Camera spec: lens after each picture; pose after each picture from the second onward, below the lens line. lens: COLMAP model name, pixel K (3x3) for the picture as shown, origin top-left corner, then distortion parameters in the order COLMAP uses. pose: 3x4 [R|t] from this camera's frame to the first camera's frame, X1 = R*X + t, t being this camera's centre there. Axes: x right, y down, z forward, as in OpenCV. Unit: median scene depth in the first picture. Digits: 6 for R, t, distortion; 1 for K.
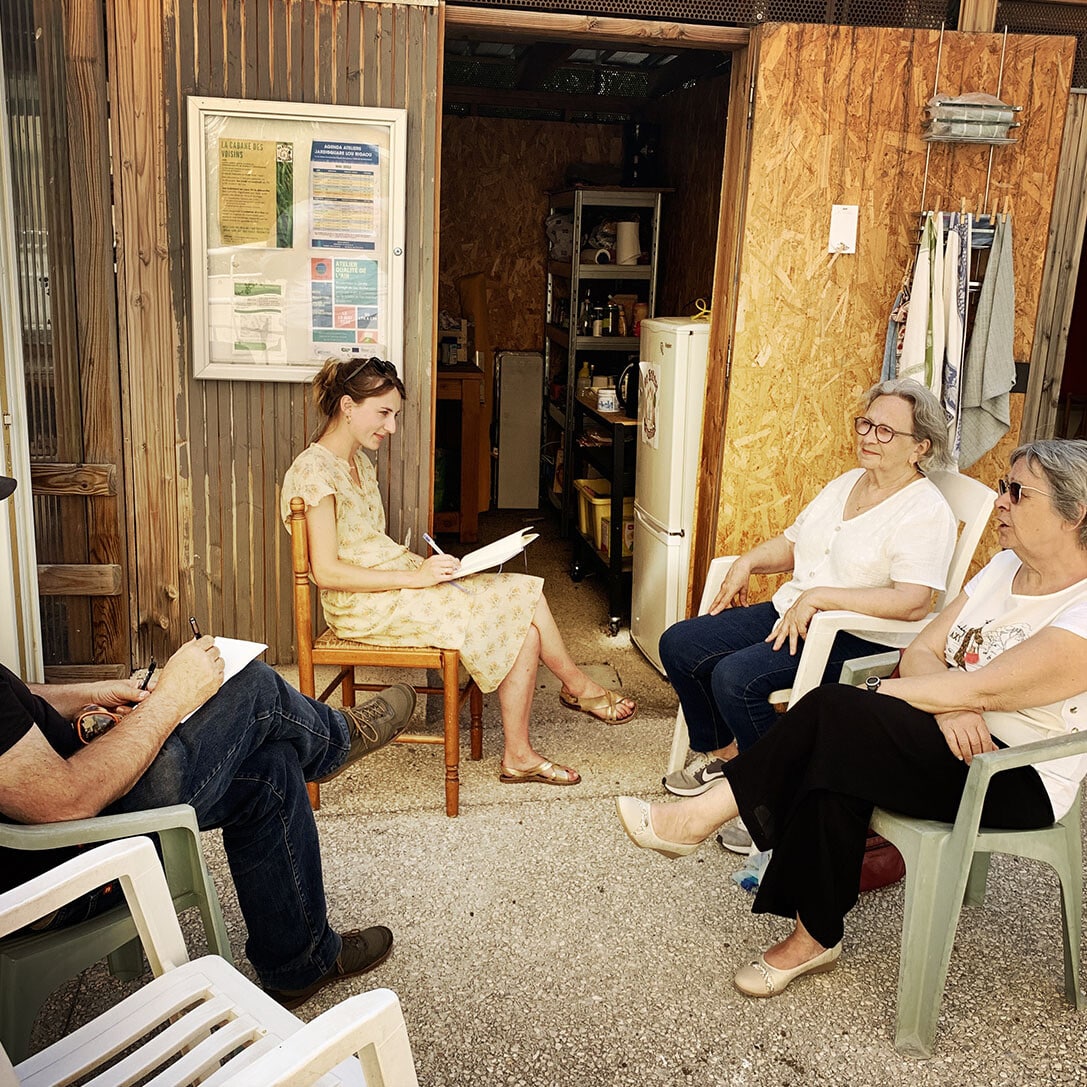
lens RADIAL K [[1279.0, 0, 529.0], [0, 1279.0, 539.2], [0, 0, 1]] dist [0.036398, 0.000000]
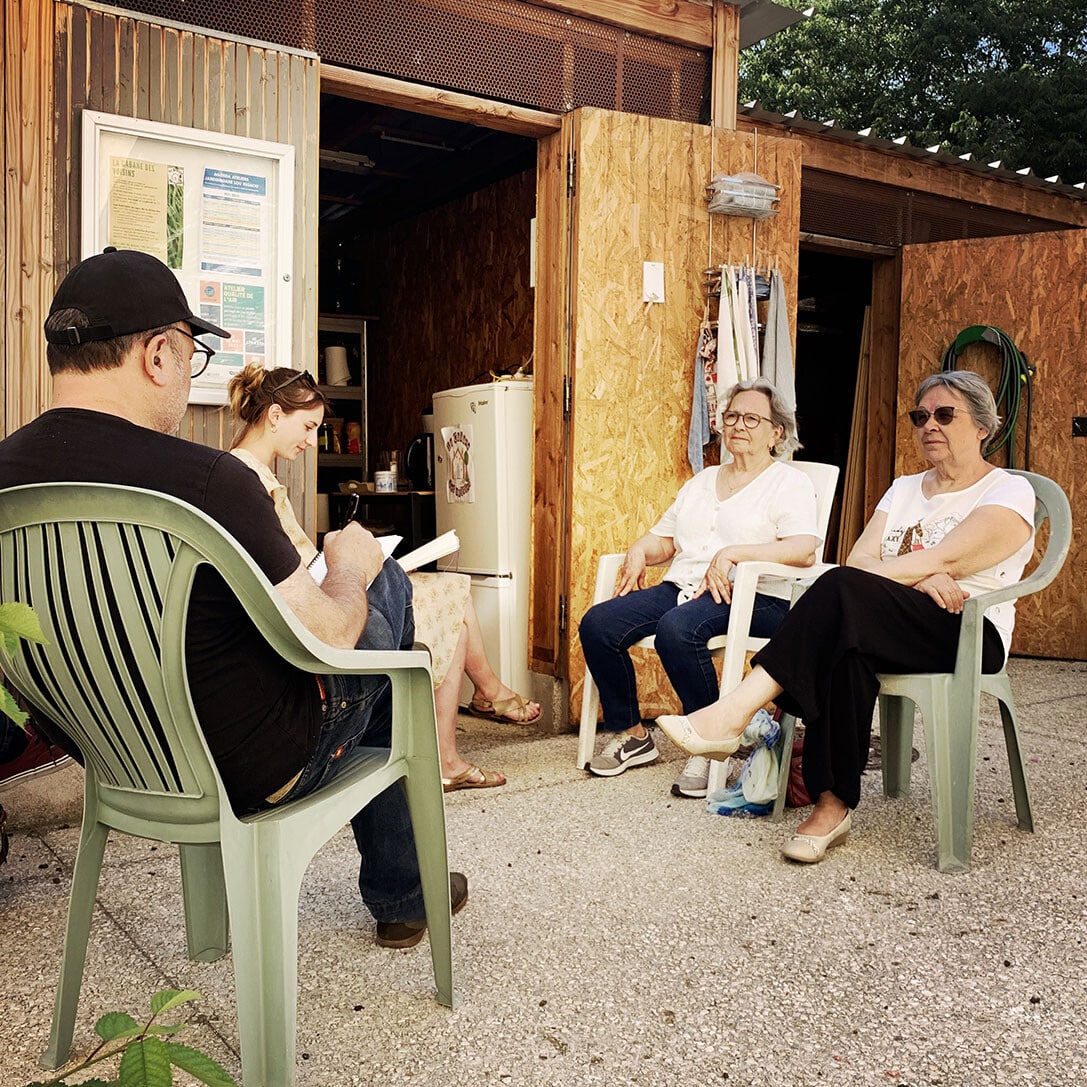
lens RADIAL K [[1279.0, 0, 549.2], [0, 1279.0, 544.7], [0, 0, 1]] dist [0.036398, 0.000000]
pose [[0.907793, -0.045410, 0.416954, -0.351755], [0.126485, 0.977479, -0.168928, 0.185199], [-0.399893, 0.206090, 0.893092, 0.041883]]
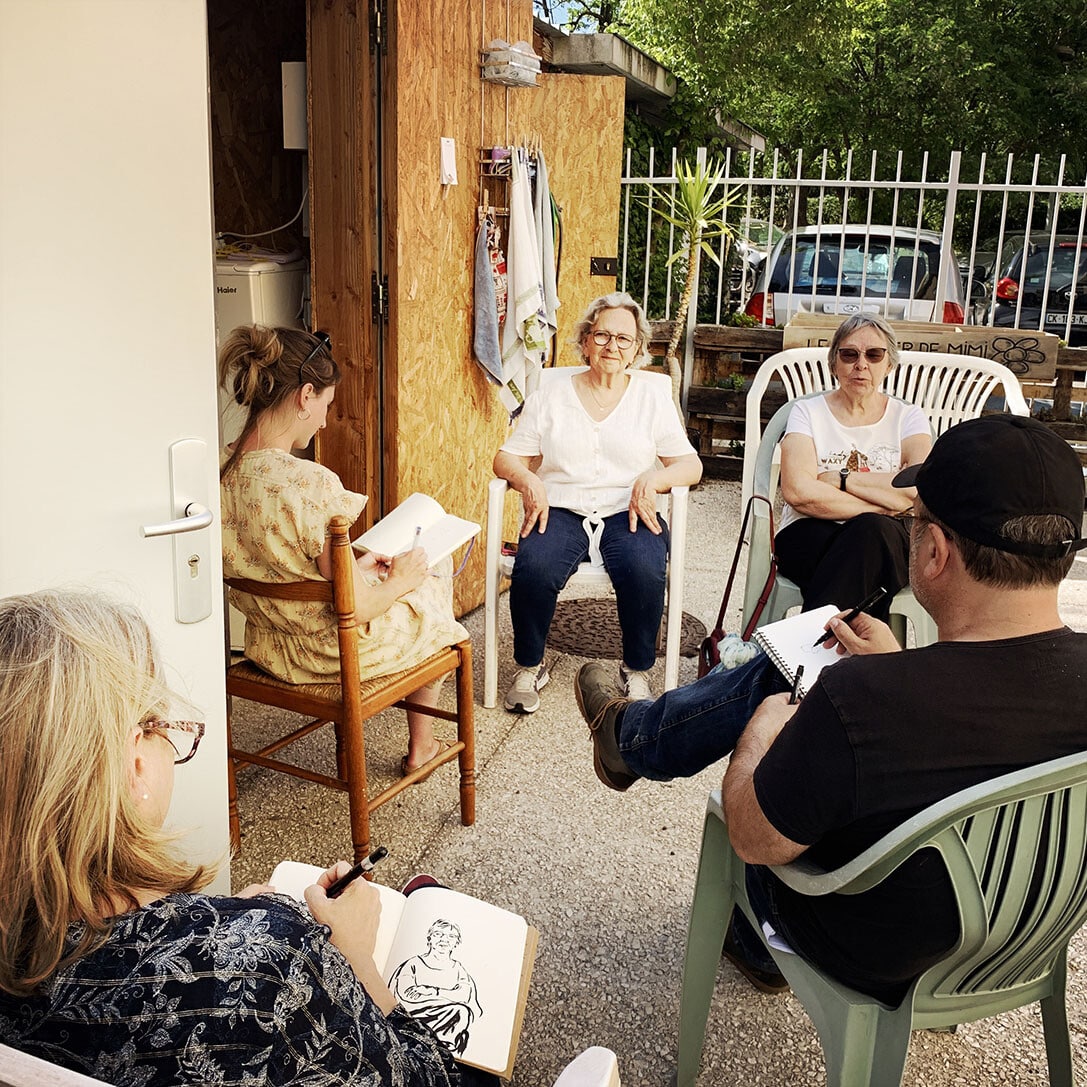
lens RADIAL K [[1279.0, 0, 543.3], [0, 1279.0, 539.8], [0, 0, 1]] dist [0.036398, 0.000000]
pose [[0.424992, -0.246772, 0.870911, -0.733419], [0.218235, 0.961675, 0.165994, -0.103909], [-0.878496, 0.119518, 0.462558, 0.498359]]
